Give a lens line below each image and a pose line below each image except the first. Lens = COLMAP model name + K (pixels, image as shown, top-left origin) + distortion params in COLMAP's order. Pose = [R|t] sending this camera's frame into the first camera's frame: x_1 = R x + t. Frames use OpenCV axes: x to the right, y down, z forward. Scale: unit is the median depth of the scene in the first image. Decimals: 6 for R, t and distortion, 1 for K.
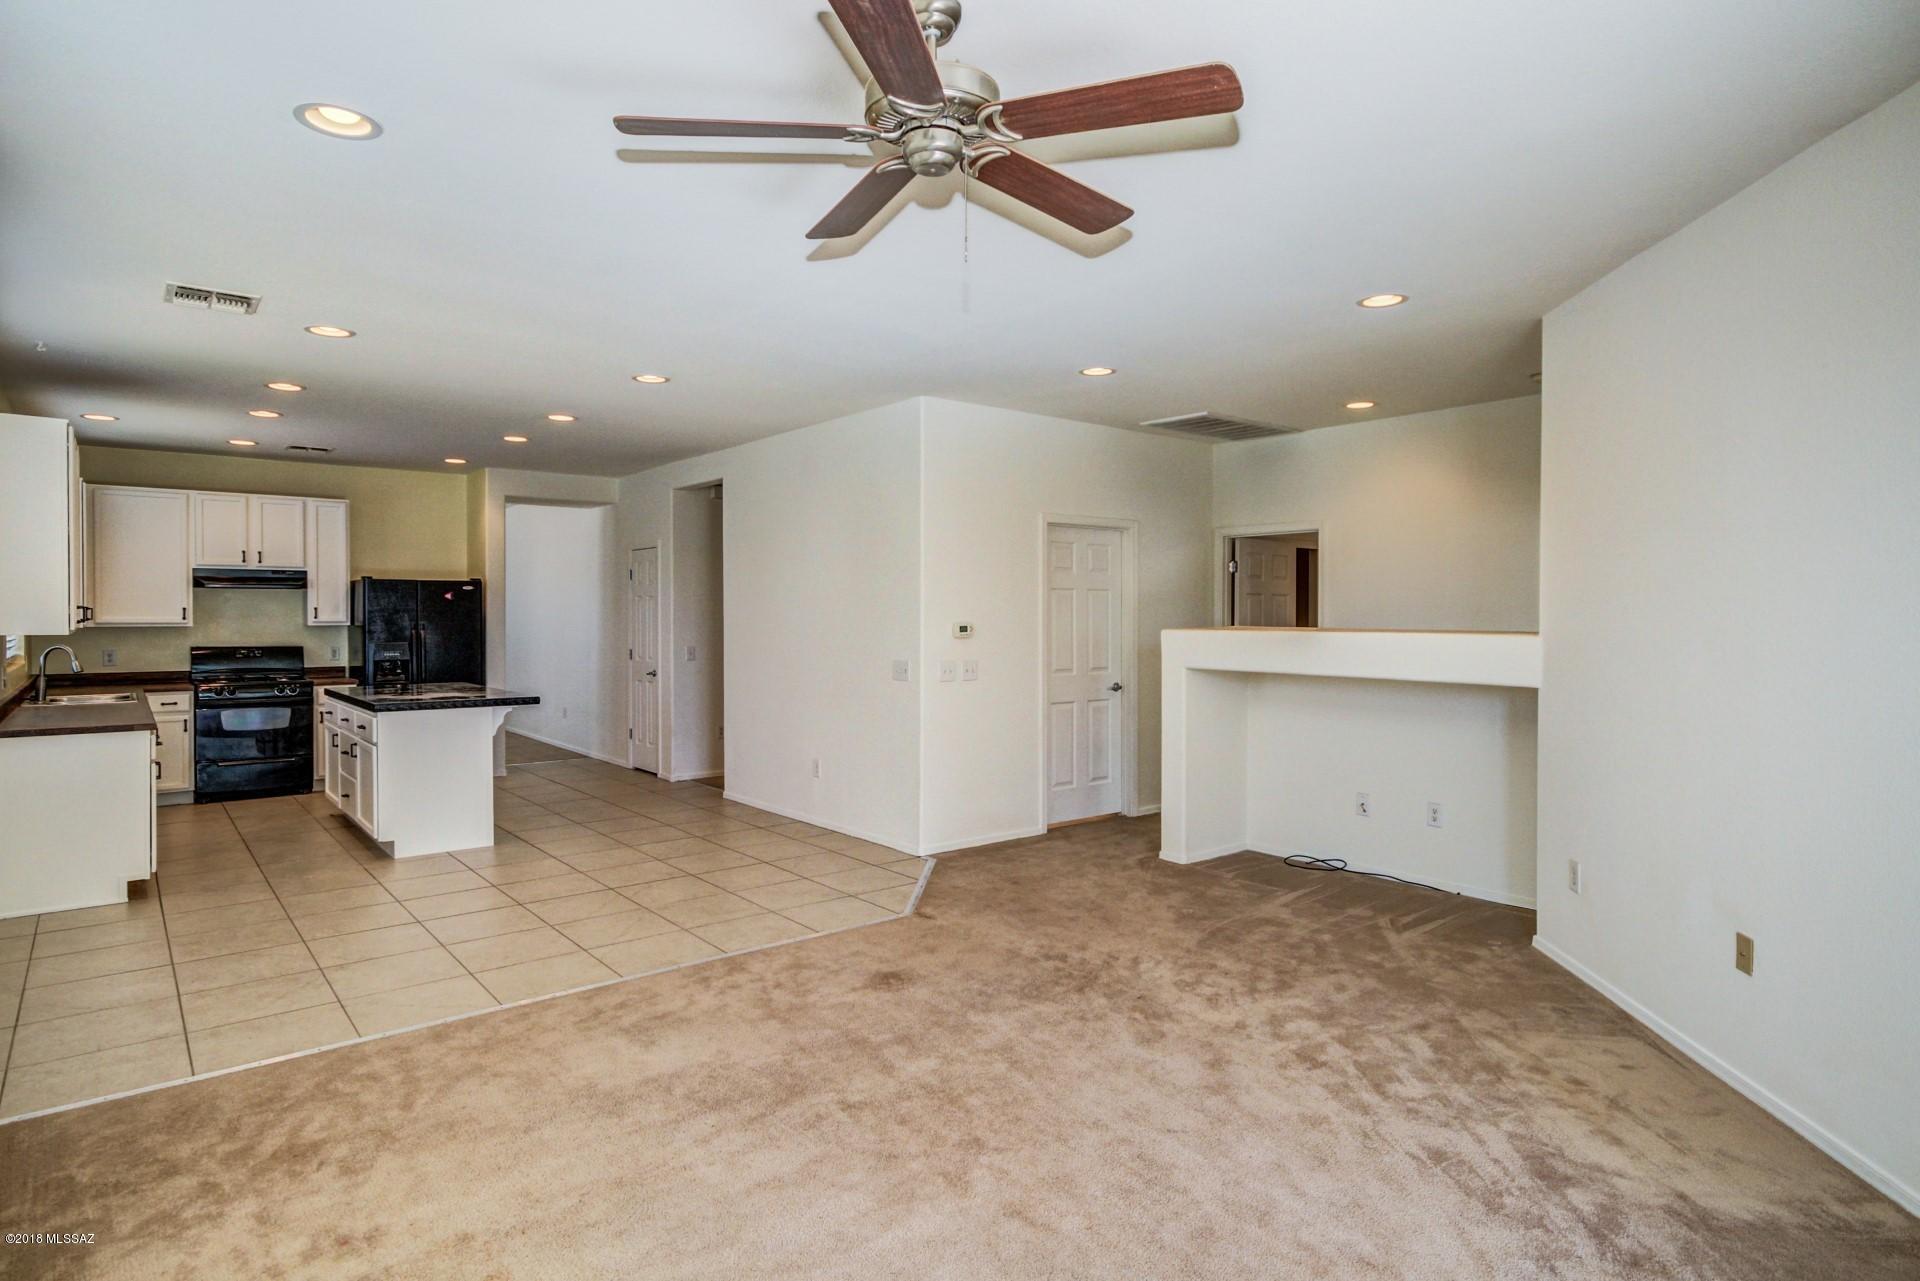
lens RADIAL K [[1044.8, 0, 960.9], [0, 1044.8, 624.8], [0, 0, 1]] dist [0.014700, -0.000160]
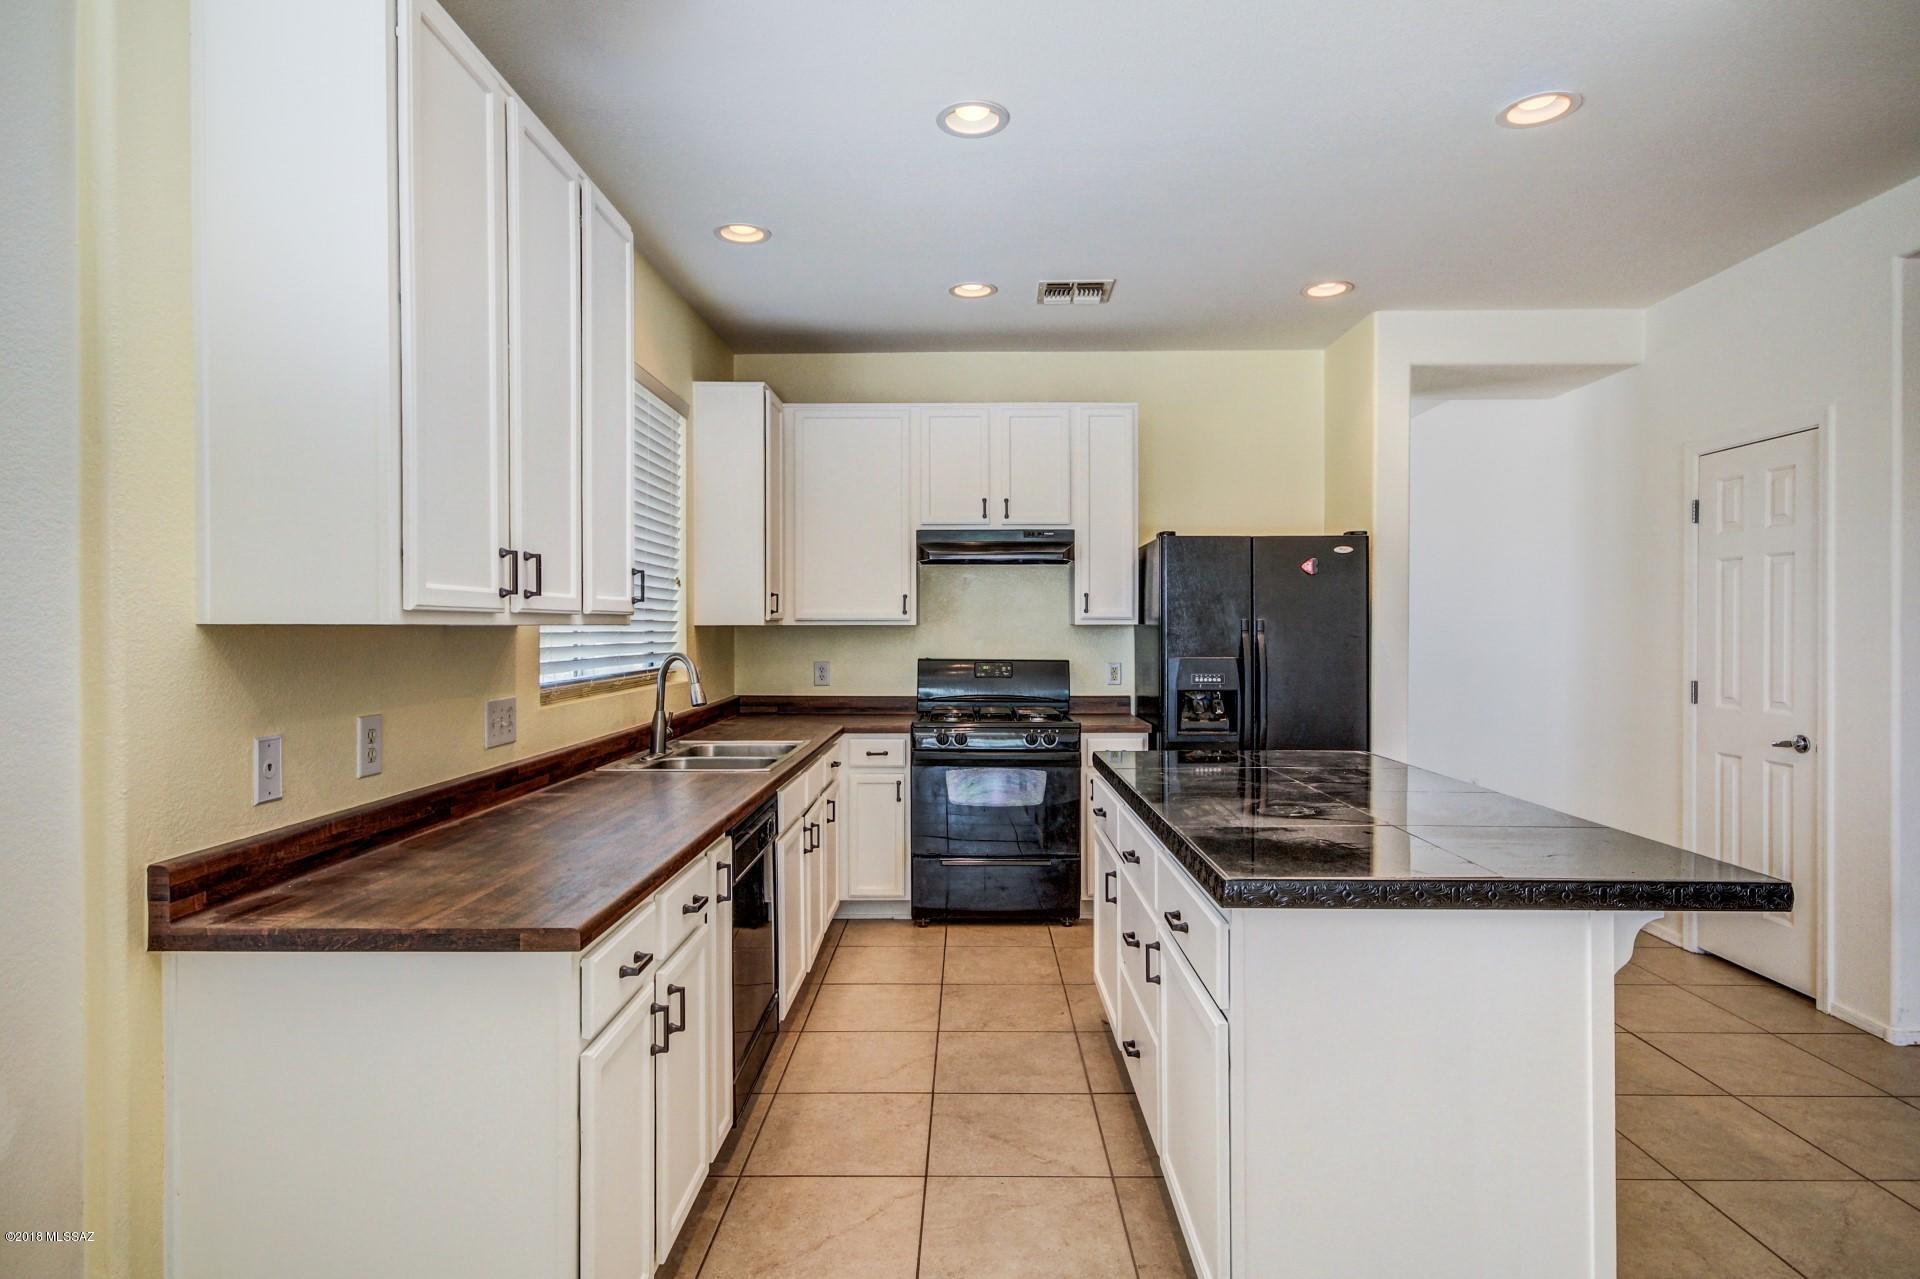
lens RADIAL K [[1044.8, 0, 968.4], [0, 1044.8, 630.7], [0, 0, 1]] dist [0.014700, -0.000160]
pose [[0.775469, 0.003913, -0.631373, -0.305264], [-0.003543, 0.999992, 0.001847, 0.003346], [0.631375, 0.000805, 0.775477, 0.519456]]
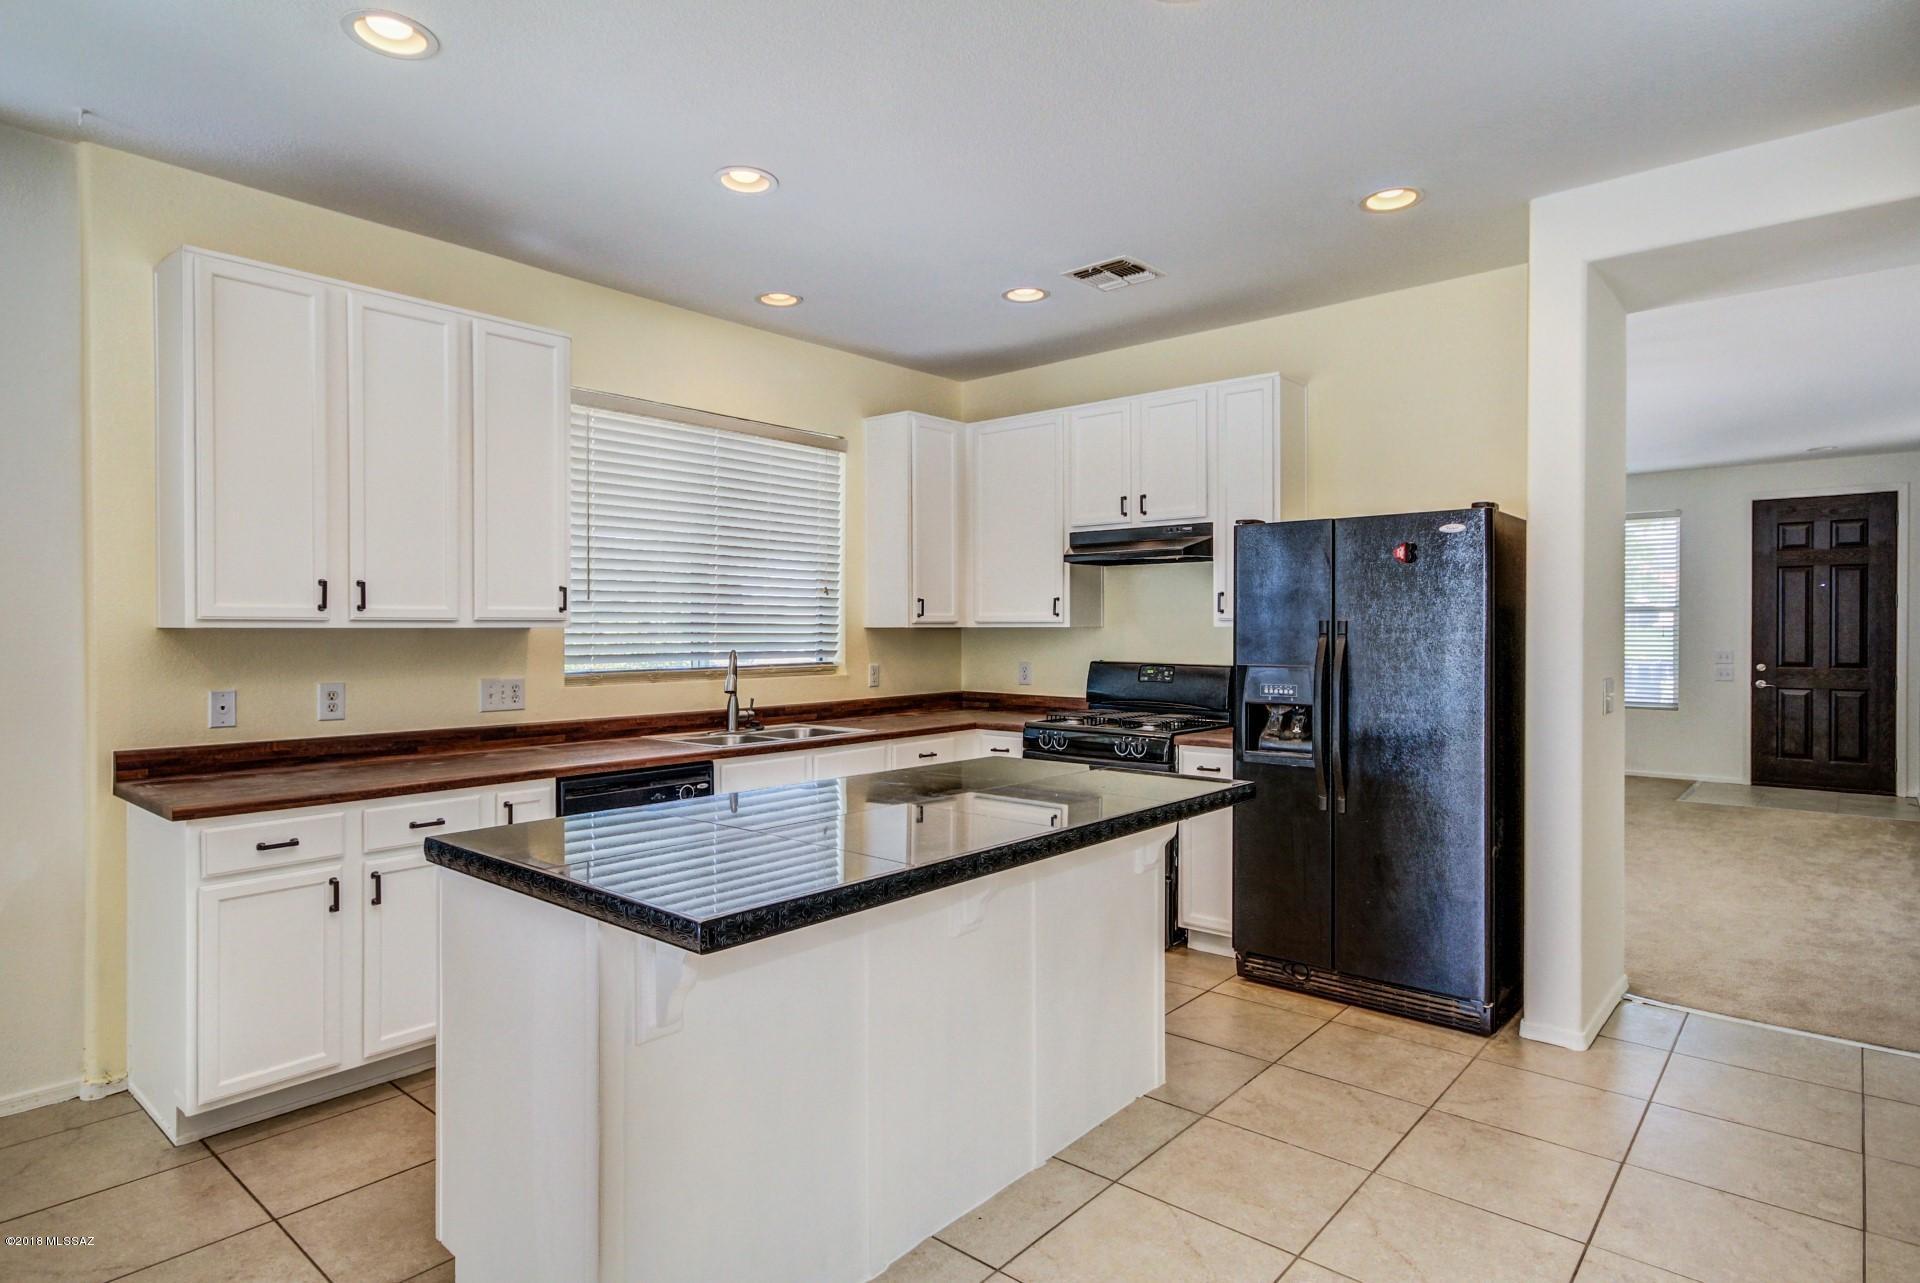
lens RADIAL K [[1044.8, 0, 971.8], [0, 1044.8, 637.7], [0, 0, 1]] dist [0.014700, -0.000160]
pose [[0.183751, 0.009746, -0.982924, -0.128787], [-0.003822, 0.999950, 0.009201, 0.002086], [0.982965, 0.002066, 0.183779, 0.788572]]
